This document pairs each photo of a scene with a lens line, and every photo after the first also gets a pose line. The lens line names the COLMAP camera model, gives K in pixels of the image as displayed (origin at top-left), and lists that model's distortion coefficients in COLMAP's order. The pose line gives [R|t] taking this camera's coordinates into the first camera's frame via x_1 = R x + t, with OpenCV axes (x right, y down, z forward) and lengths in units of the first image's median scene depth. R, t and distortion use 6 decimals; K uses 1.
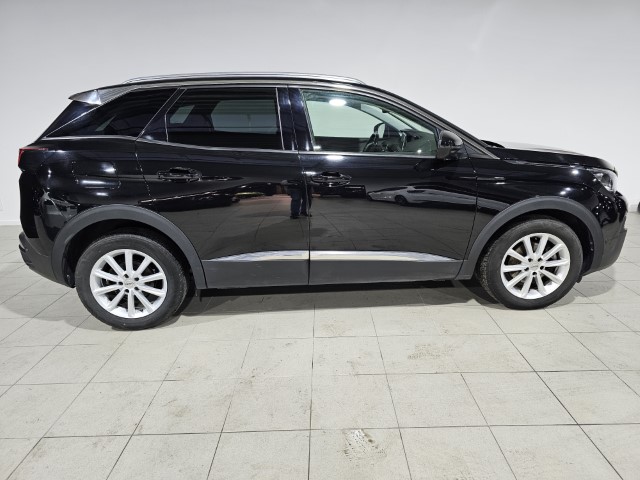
lens RADIAL K [[434.8, 0, 317.3], [0, 434.8, 231.6], [0, 0, 1]] dist [0.027451, 0.000096]
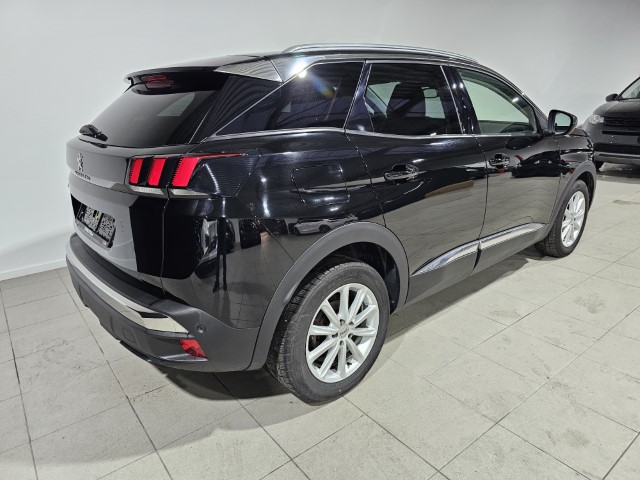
lens RADIAL K [[440.9, 0, 319.6], [0, 440.9, 215.2], [0, 0, 1]] dist [0.003996, 0.002301]
pose [[0.786574, -0.152851, 0.598279, -0.897127], [0.176207, 0.984154, 0.019772, -0.093716], [-0.591821, 0.089869, 0.801044, 0.441718]]
